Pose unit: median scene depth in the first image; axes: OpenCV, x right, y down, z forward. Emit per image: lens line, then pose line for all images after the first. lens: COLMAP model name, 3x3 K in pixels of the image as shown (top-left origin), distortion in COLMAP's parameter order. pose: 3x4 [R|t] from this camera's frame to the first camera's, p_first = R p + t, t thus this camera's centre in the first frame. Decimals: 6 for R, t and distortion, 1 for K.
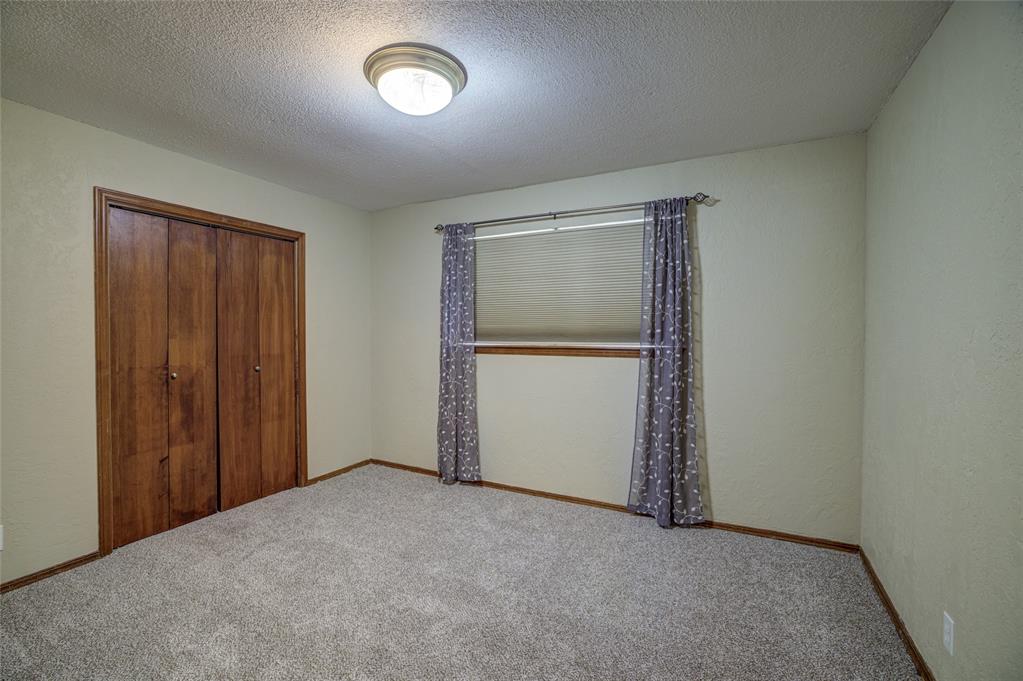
lens RADIAL K [[441.1, 0, 512.0], [0, 441.1, 339.2], [0, 0, 1]] dist [-0.040676, 0.005420]
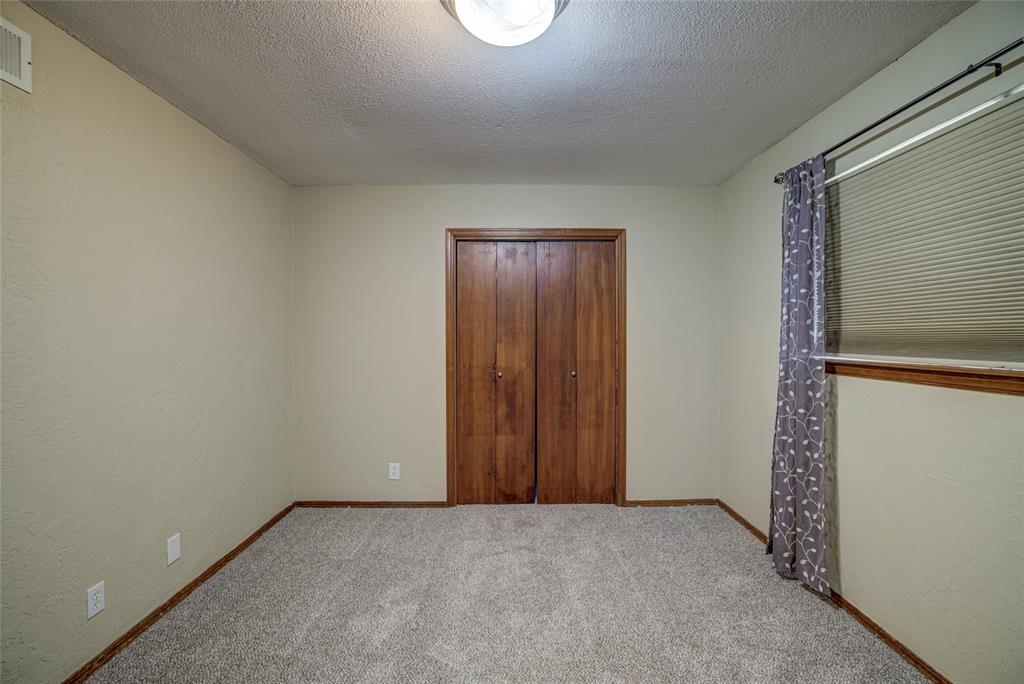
lens RADIAL K [[441.5, 0, 510.0], [0, 441.5, 338.6], [0, 0, 1]] dist [-0.040676, 0.005420]
pose [[0.464426, 0.003353, -0.885605, 0.248603], [-0.014037, 0.999895, -0.003576, -0.007825], [0.885500, 0.014092, 0.464425, 0.394194]]
